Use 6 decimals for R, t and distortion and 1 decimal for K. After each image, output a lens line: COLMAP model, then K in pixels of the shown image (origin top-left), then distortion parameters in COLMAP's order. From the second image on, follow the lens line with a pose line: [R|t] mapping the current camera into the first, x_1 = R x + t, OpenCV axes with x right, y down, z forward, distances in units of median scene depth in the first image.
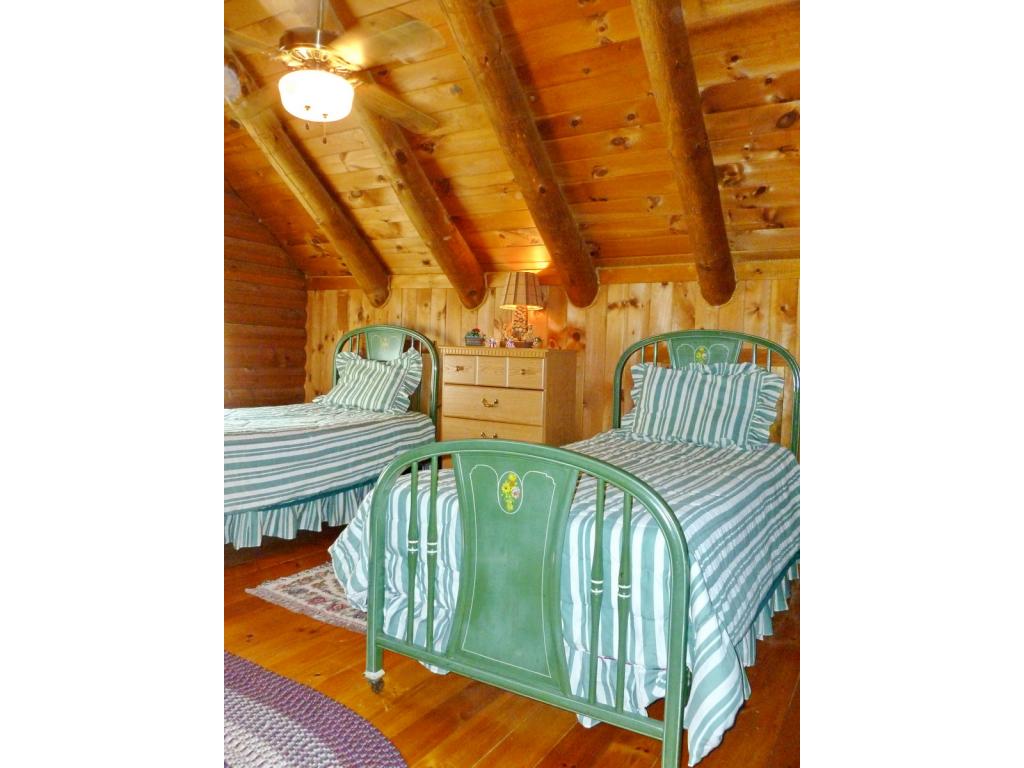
lens RADIAL K [[653.4, 0, 507.6], [0, 653.4, 387.9], [0, 0, 1]] dist [-0.021014, -0.002028]
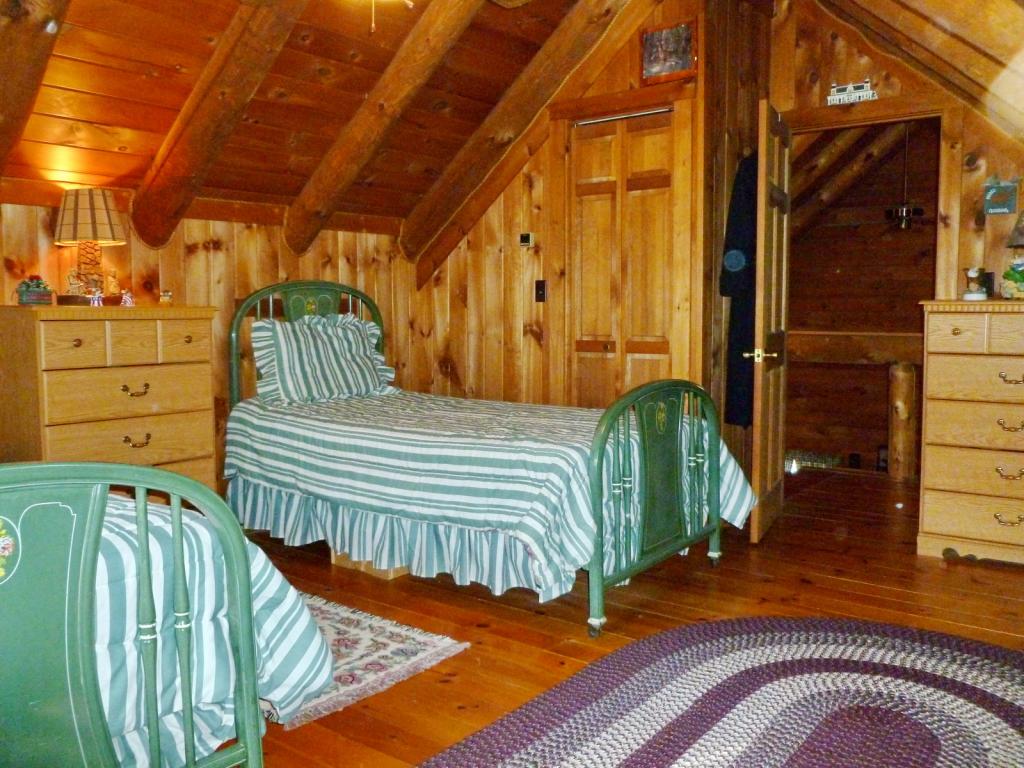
lens RADIAL K [[871.7, 0, 509.2], [0, 871.7, 382.7], [0, 0, 1]] dist [-0.024902, 0.023342]
pose [[0.107882, -0.124503, 0.986337, -1.074852], [0.053454, 0.991419, 0.119297, -0.087242], [-0.992726, 0.039854, 0.113611, 0.653069]]
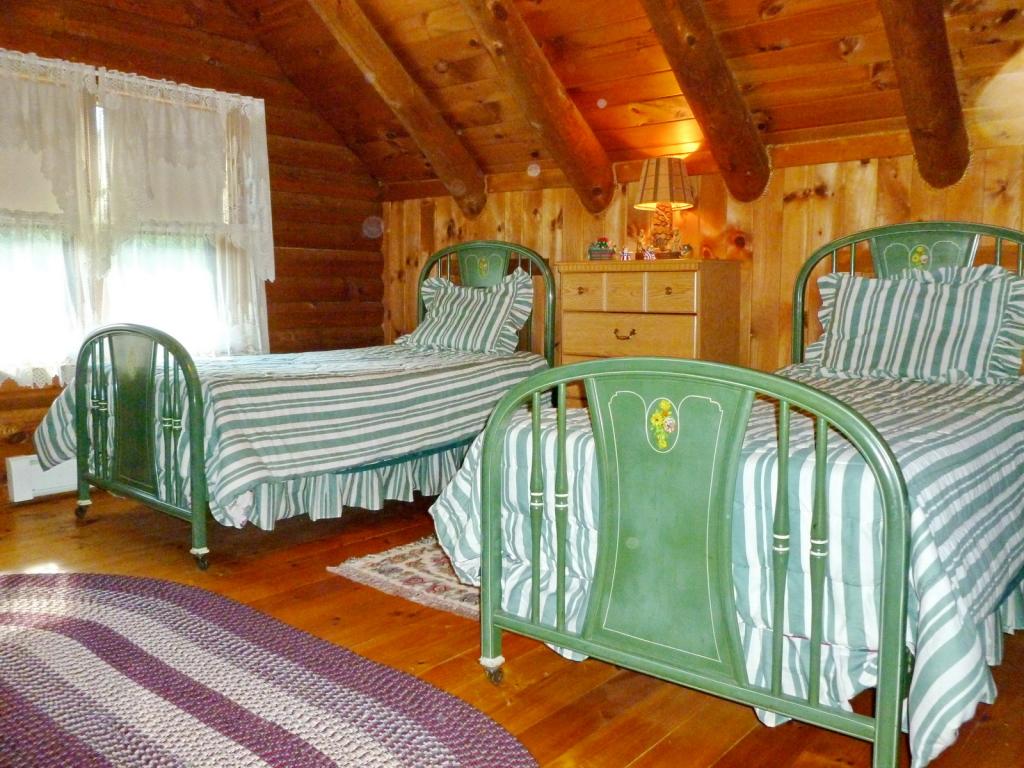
lens RADIAL K [[871.7, 0, 509.3], [0, 871.7, 381.3], [0, 0, 1]] dist [-0.024902, 0.023342]
pose [[0.988673, -0.020043, -0.148739, -0.012419], [0.027376, 0.998500, 0.047417, 0.032506], [0.147565, -0.050952, 0.987739, -0.022814]]
